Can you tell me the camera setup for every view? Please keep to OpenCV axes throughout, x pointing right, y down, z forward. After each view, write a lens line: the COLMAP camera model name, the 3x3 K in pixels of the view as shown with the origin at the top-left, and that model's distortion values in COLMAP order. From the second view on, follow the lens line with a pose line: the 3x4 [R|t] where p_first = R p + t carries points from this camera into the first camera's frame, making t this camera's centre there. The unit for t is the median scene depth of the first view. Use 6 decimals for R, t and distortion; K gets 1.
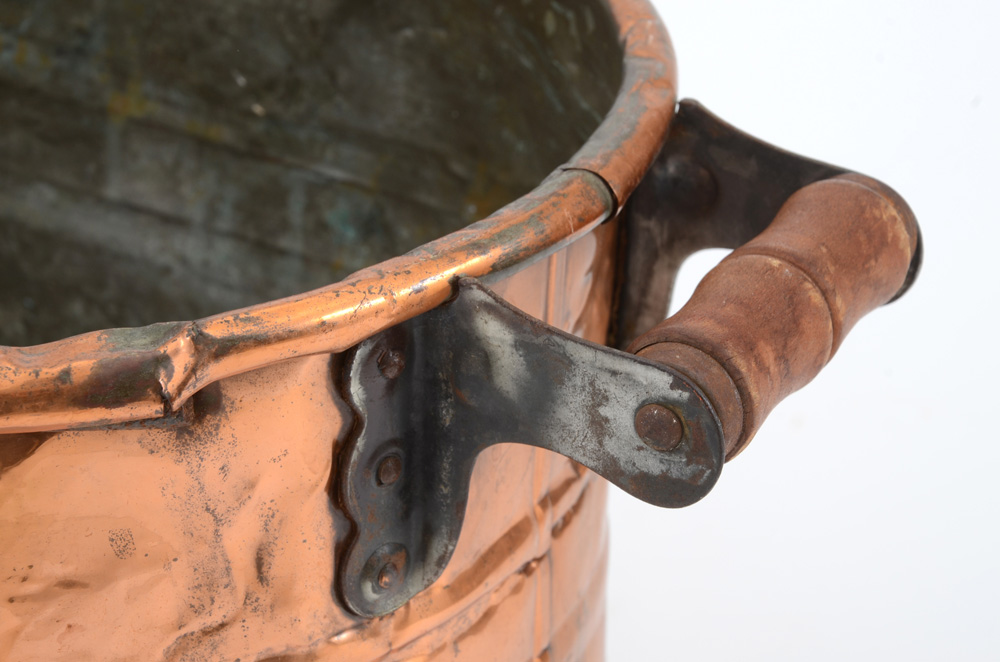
lens RADIAL K [[4147.6, 0, 498.4], [0, 4147.6, 332.4], [0, 0, 1]] dist [2.033683, 0.000000]
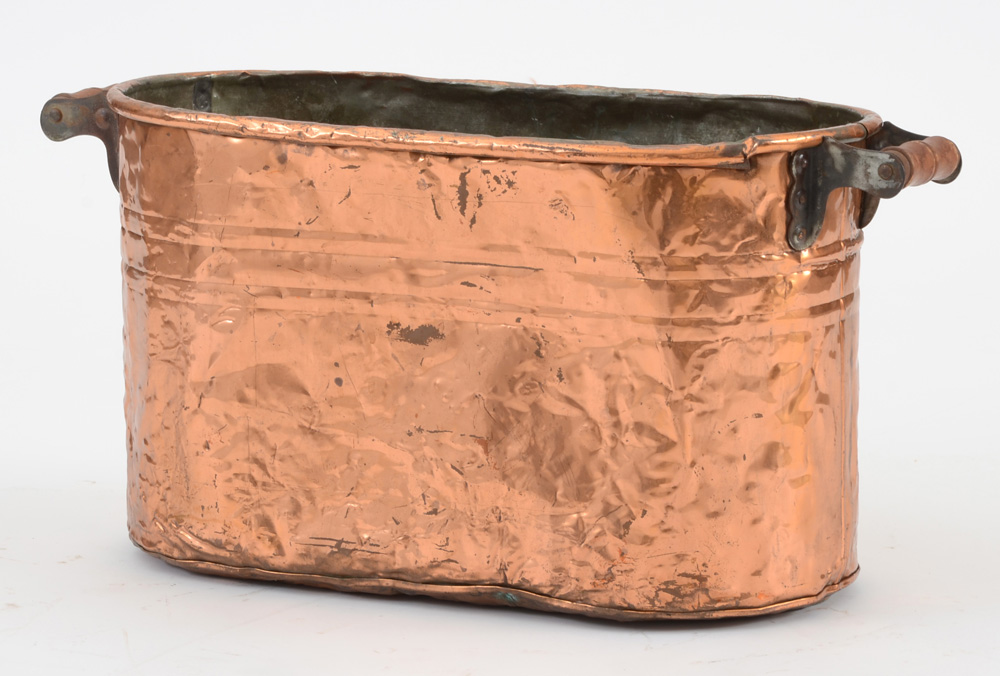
lens RADIAL K [[4712.6, 0, 500.3], [0, 4712.6, 339.1], [0, 0, 1]] dist [1.022850, 0.000000]
pose [[0.999966, -0.000344, 0.008280, -0.305748], [0.002940, 0.948898, -0.315570, 1.363088], [-0.007748, 0.315583, 0.948866, -2.618994]]
